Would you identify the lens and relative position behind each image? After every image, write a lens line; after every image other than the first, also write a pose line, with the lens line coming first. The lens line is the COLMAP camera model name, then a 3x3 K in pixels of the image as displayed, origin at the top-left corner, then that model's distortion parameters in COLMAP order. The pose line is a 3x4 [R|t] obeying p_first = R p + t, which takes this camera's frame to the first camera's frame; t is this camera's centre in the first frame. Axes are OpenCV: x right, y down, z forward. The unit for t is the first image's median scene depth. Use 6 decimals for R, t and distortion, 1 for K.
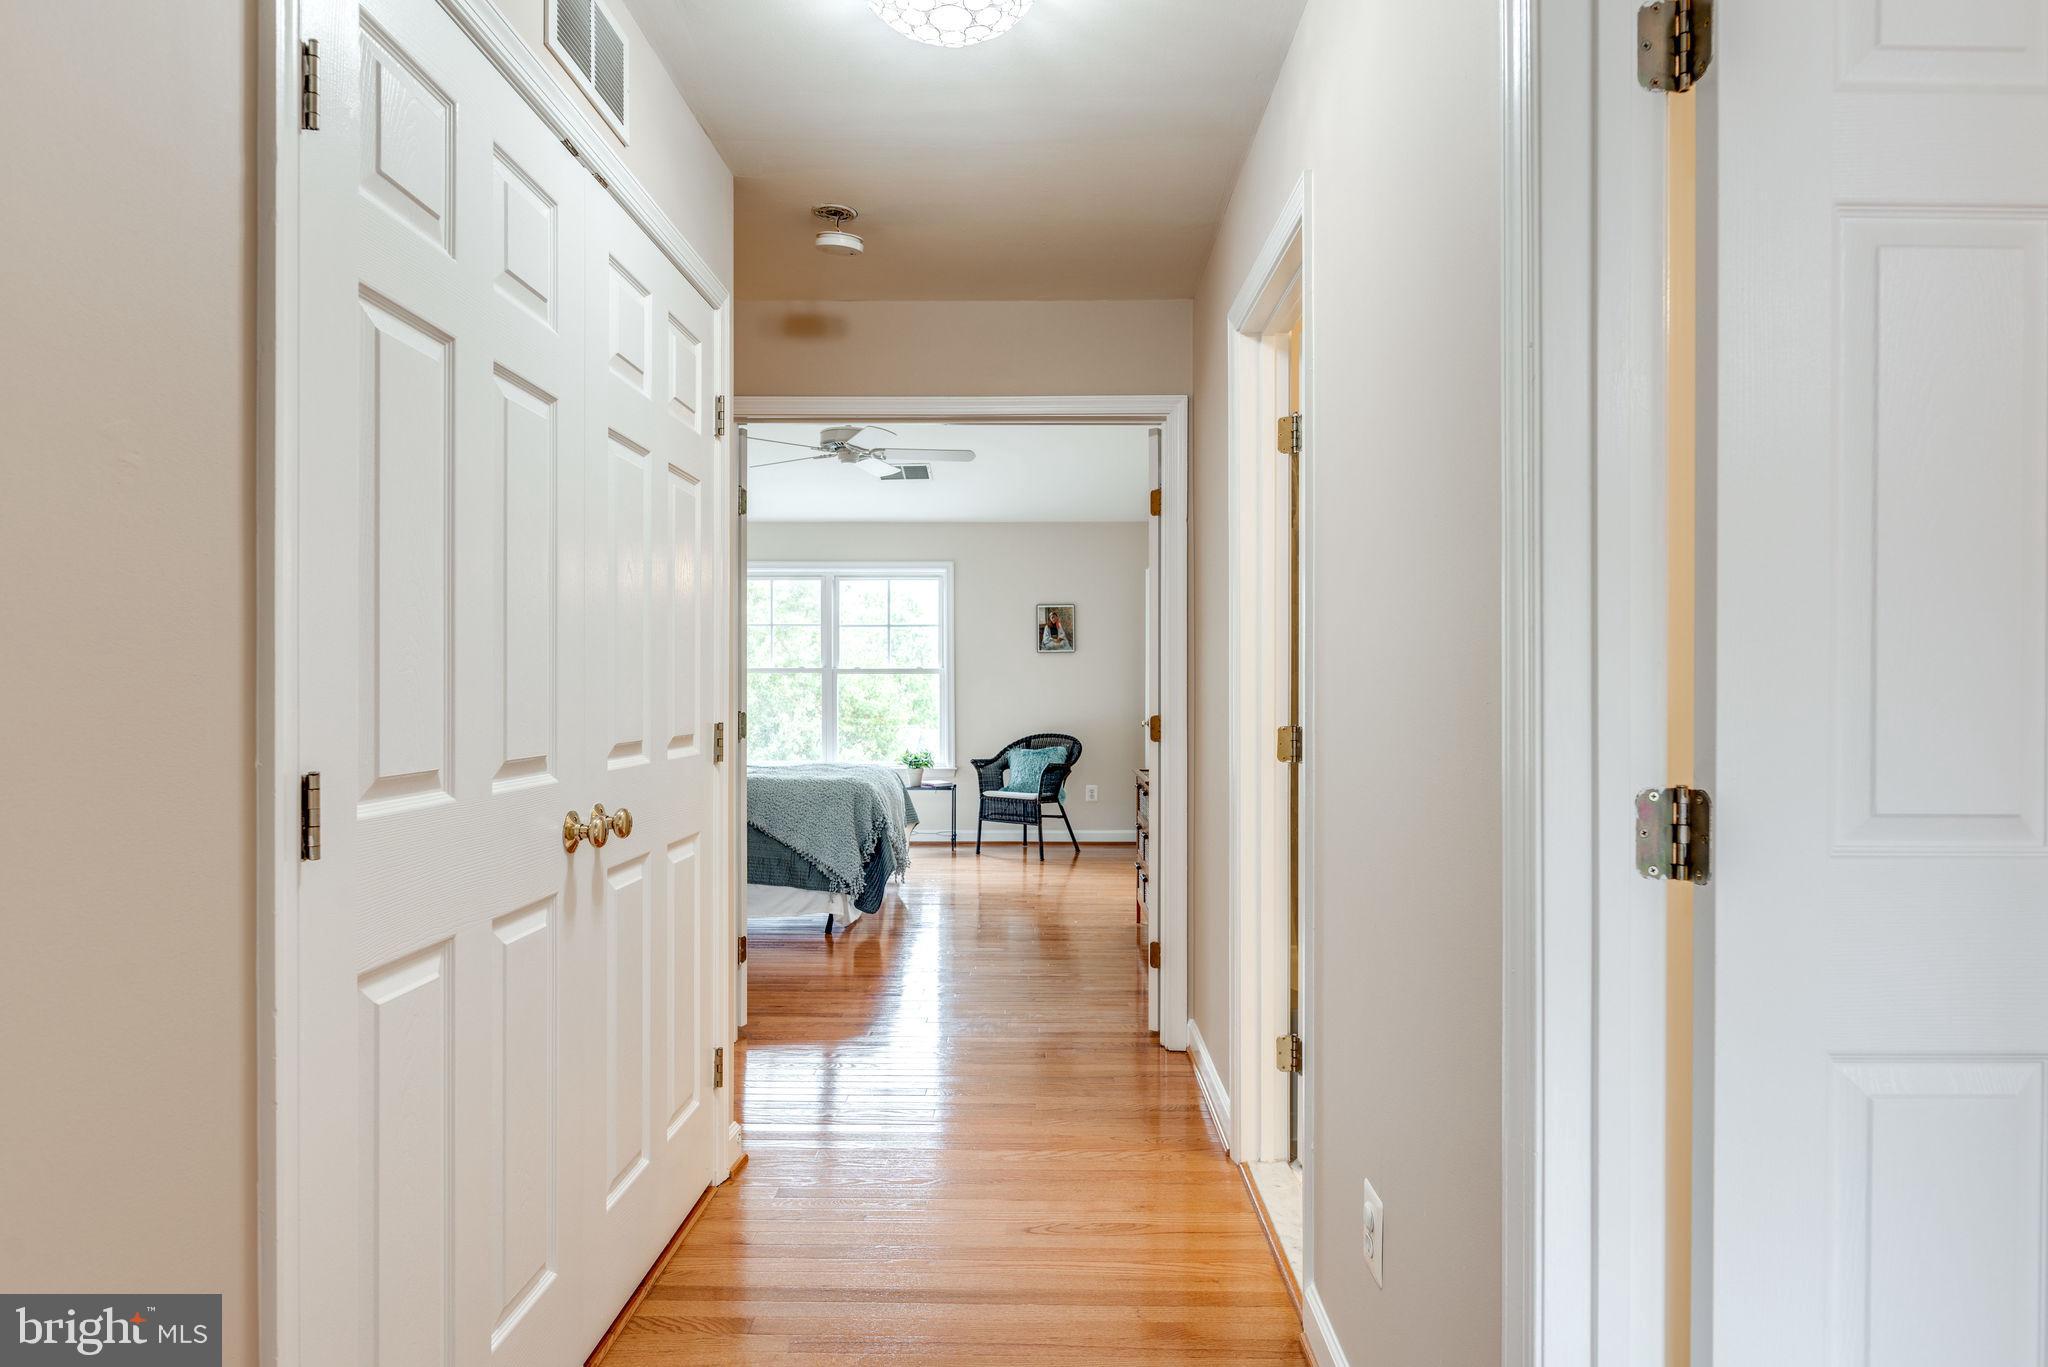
lens RADIAL K [[1169.2, 0, 1030.2], [0, 1169.2, 691.0], [0, 0, 1]] dist [-0.008098, 0.003559]
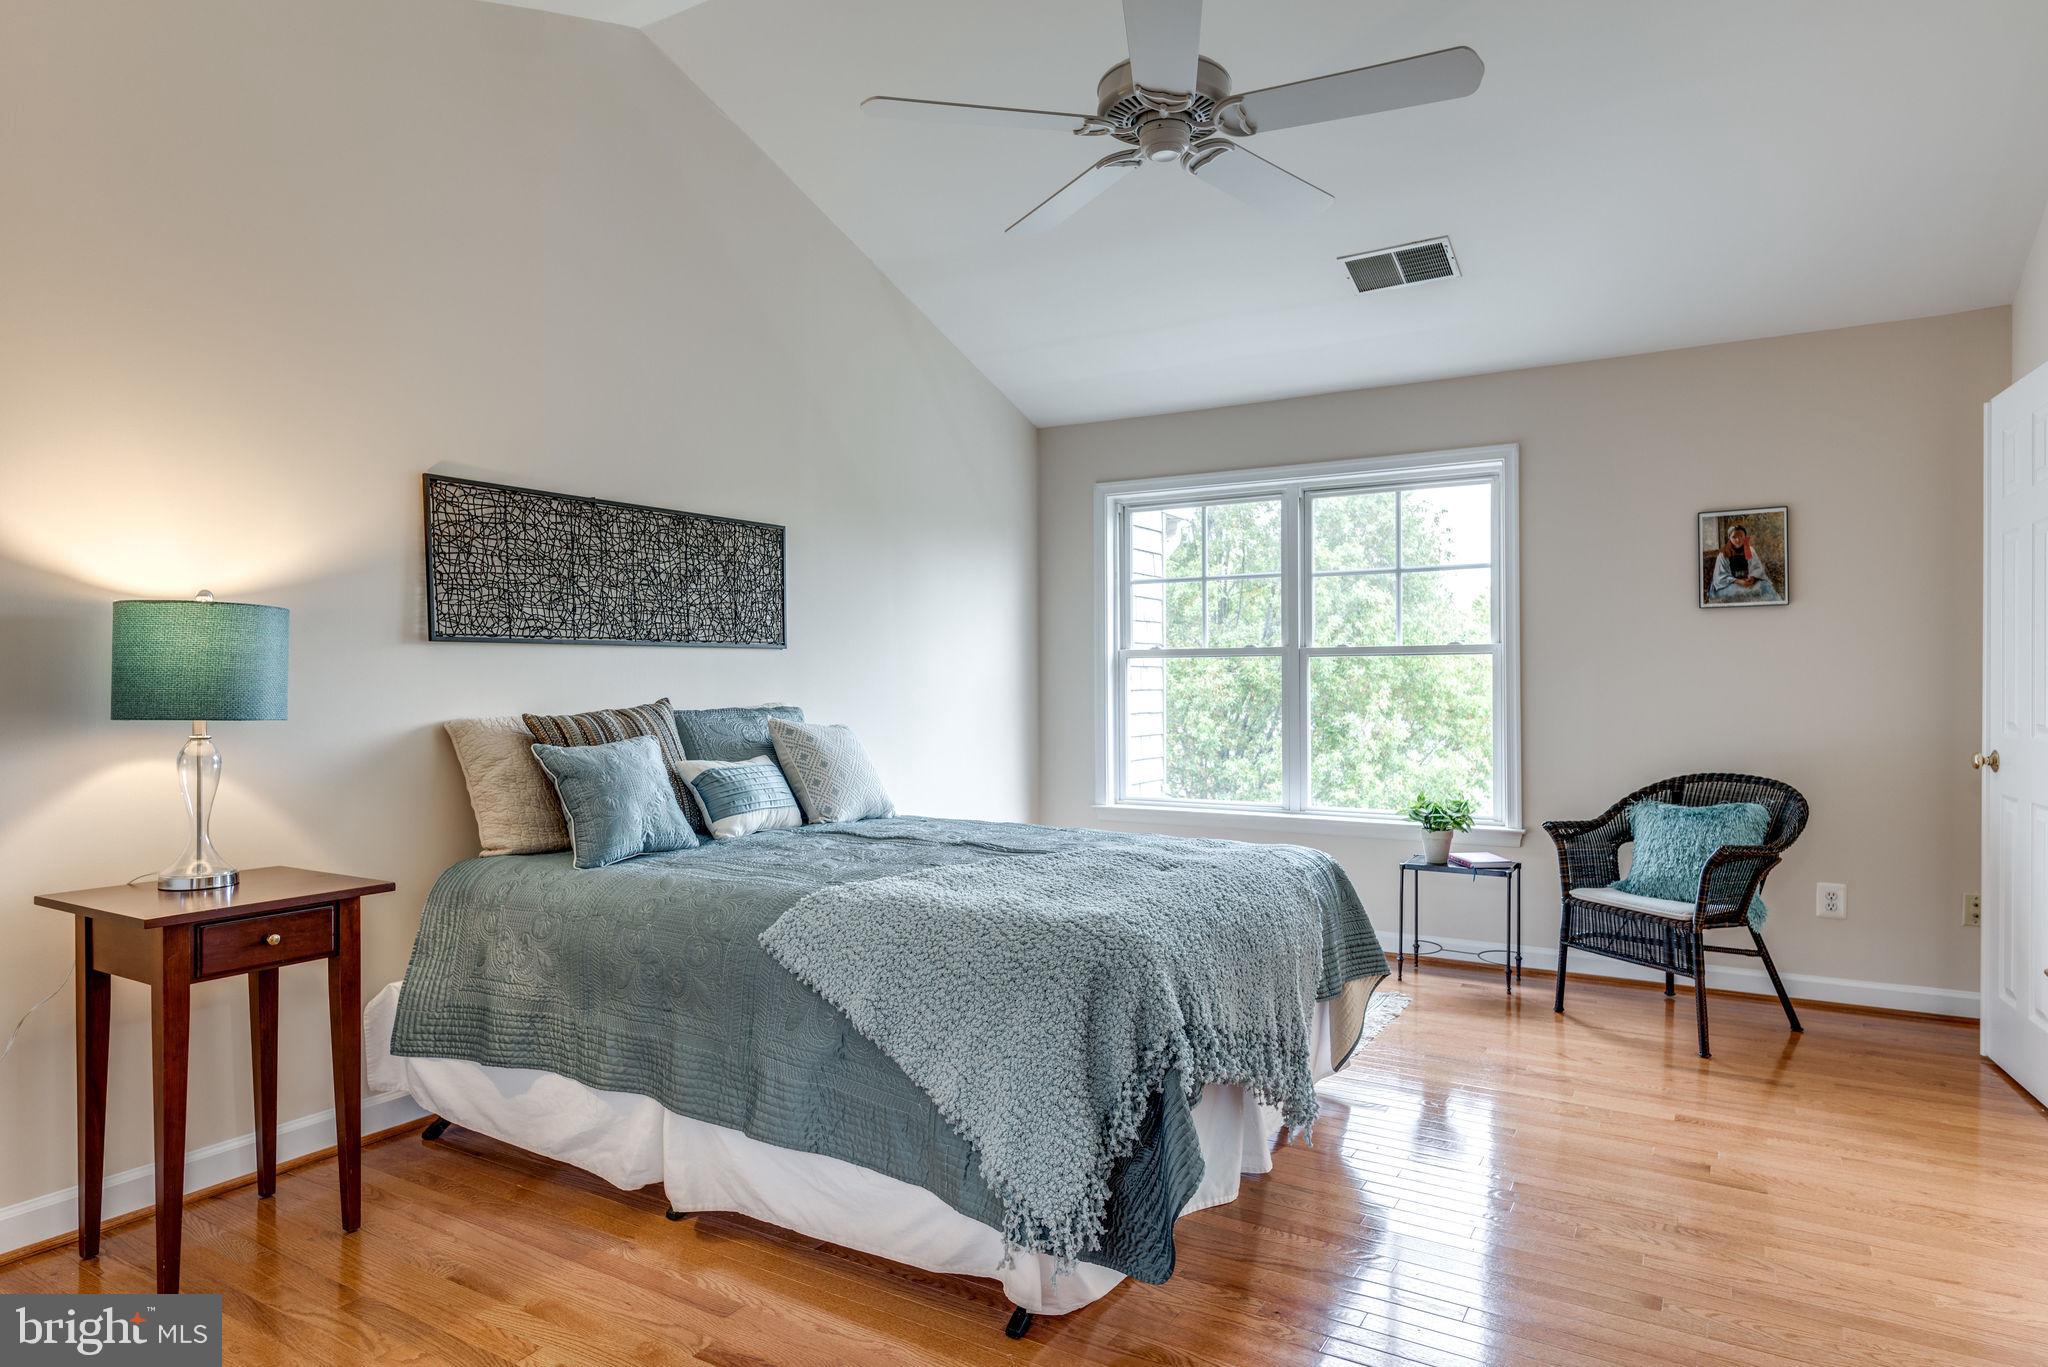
lens RADIAL K [[1169.2, 0, 1030.2], [0, 1169.2, 691.0], [0, 0, 1]] dist [-0.008098, 0.003559]
pose [[0.860628, 0.000402, -0.509234, 0.014299], [0.003070, 0.999977, 0.005978, -0.001552], [0.509225, -0.006708, 0.860608, 0.441900]]
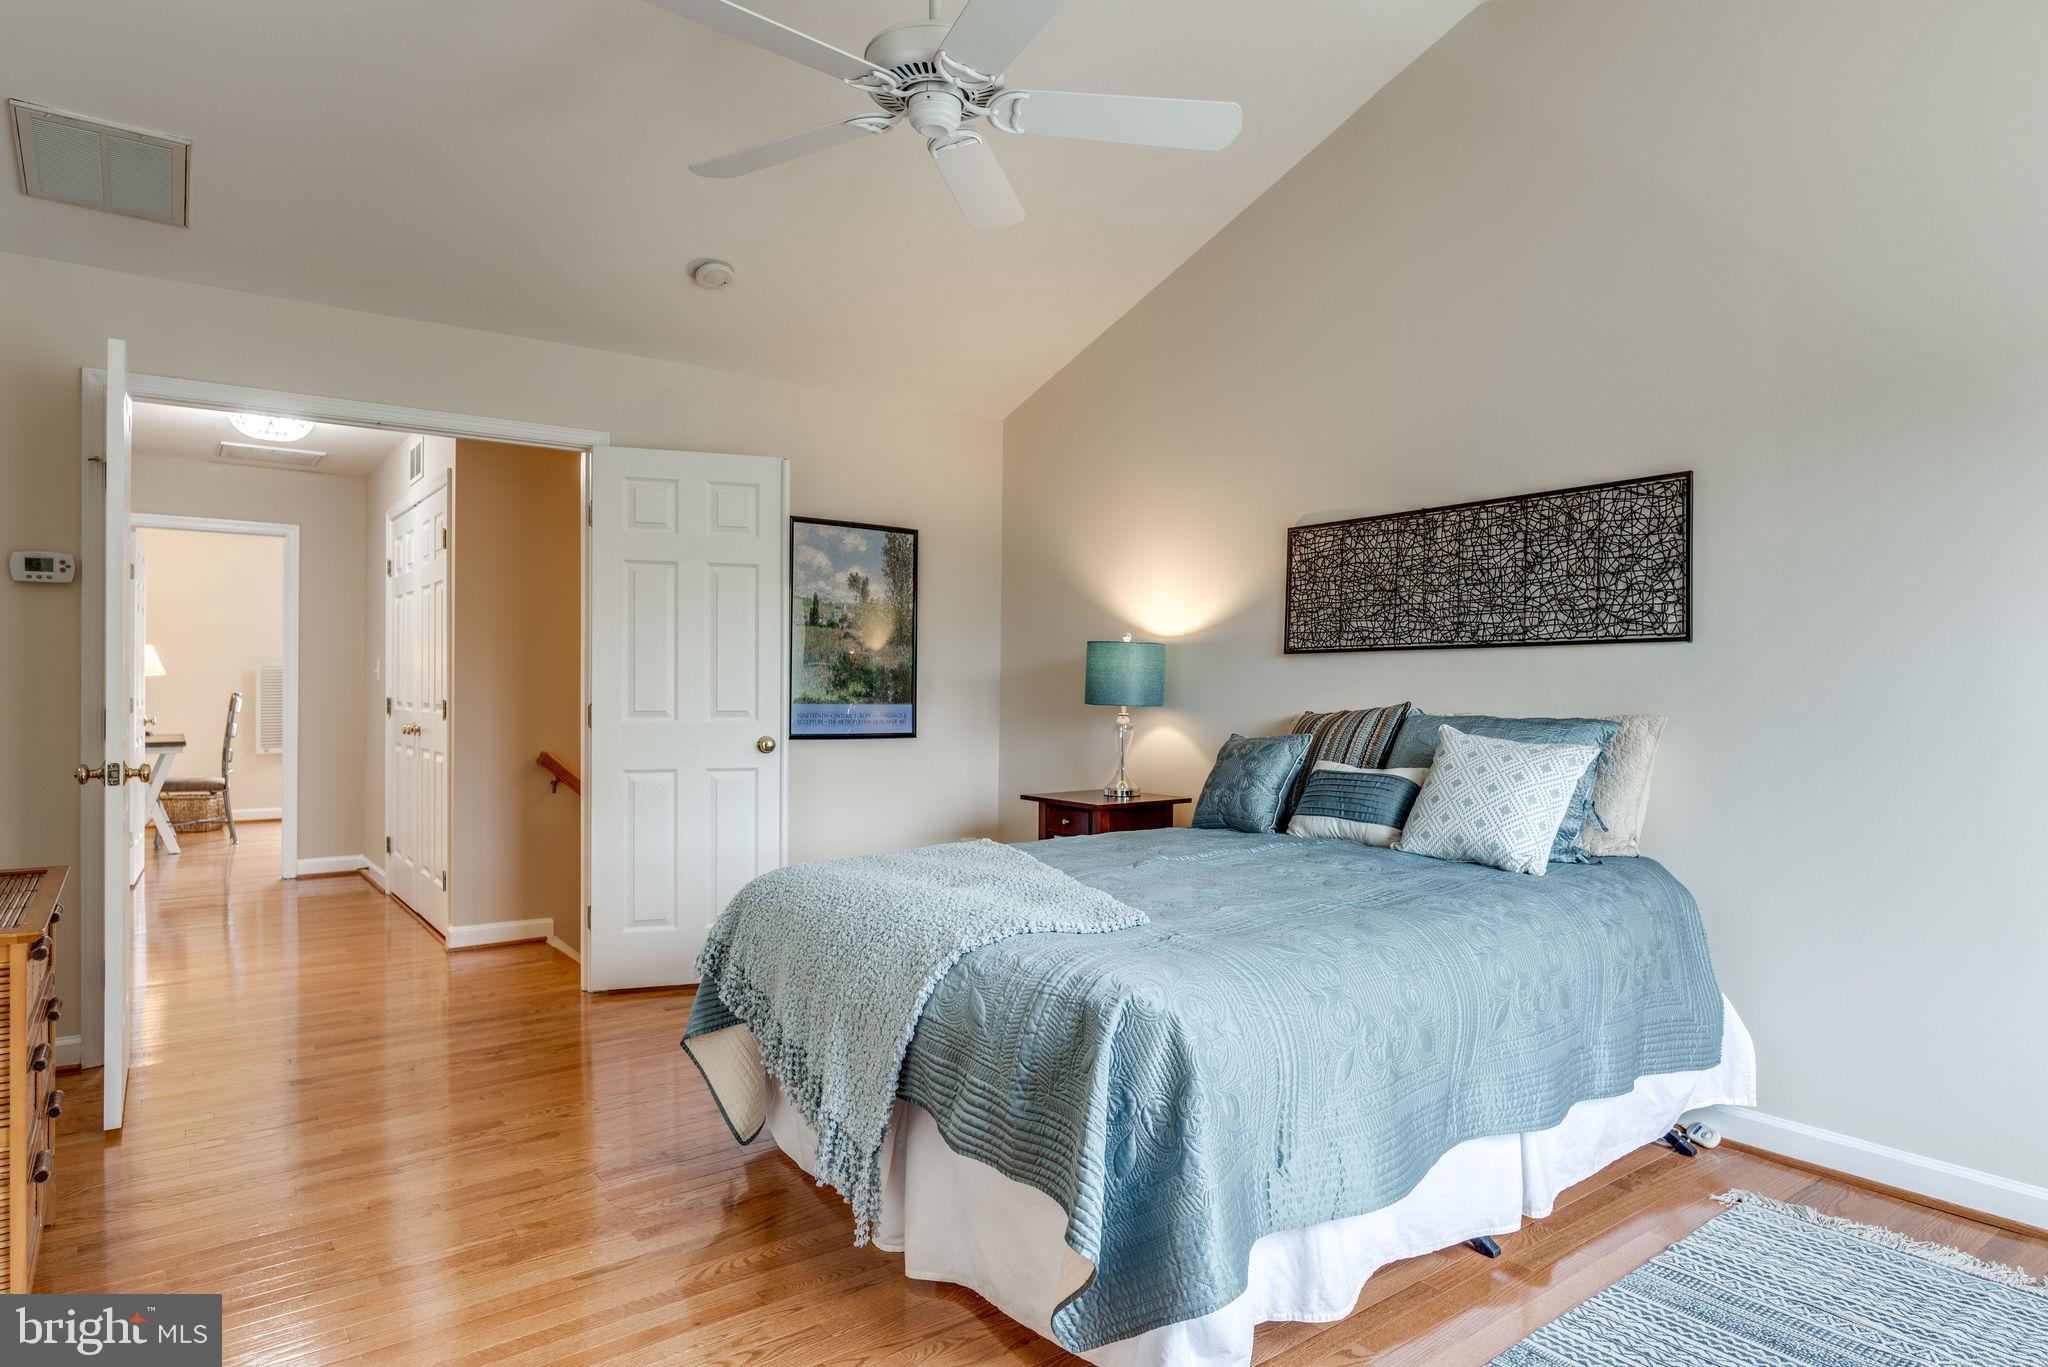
lens RADIAL K [[1169.2, 0, 1030.2], [0, 1169.2, 691.0], [0, 0, 1]] dist [-0.008098, 0.003559]
pose [[-0.793151, 0.001552, -0.609024, 0.058813], [-0.004566, 0.999953, 0.008494, -0.005000], [0.609008, 0.009518, -0.793107, 1.194659]]
